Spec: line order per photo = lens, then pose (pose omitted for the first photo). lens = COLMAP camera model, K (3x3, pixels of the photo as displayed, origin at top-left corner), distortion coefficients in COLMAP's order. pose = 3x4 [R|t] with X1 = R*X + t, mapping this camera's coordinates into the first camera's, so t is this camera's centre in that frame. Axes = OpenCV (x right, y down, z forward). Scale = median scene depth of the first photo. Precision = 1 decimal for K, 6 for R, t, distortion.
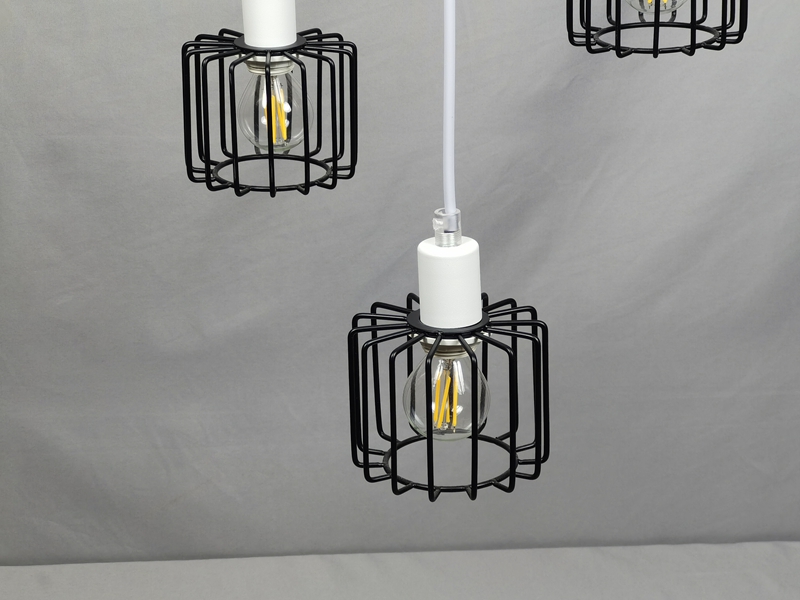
lens RADIAL K [[1903.0, 0, 402.0], [0, 1903.0, 301.3], [0, 0, 1]] dist [0.297760, 0.000000]
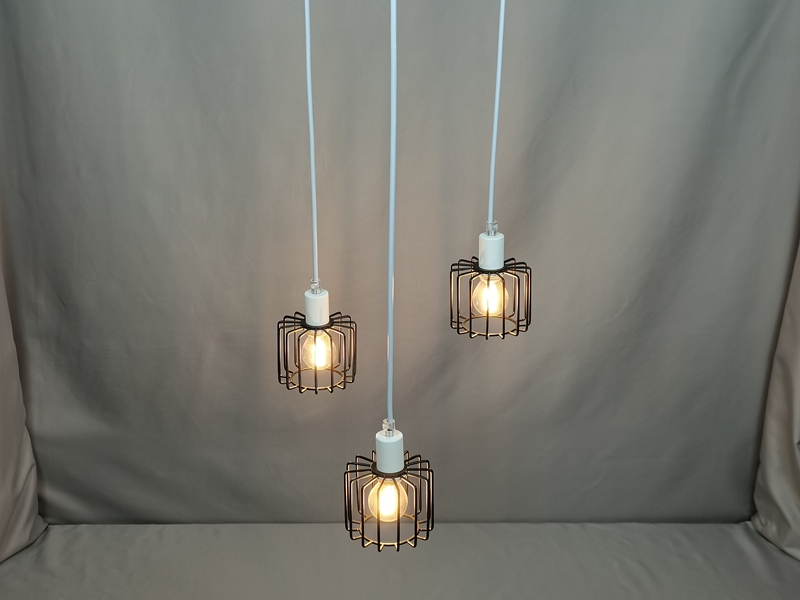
lens RADIAL K [[976.3, 0, 400.8], [0, 976.3, 300.3], [0, 0, 1]] dist [0.185505, 0.000000]
pose [[0.999300, 0.023991, -0.028693, 0.045714], [-0.023666, 0.999653, 0.011609, -0.136363], [0.028961, -0.010922, 0.999521, -0.093927]]
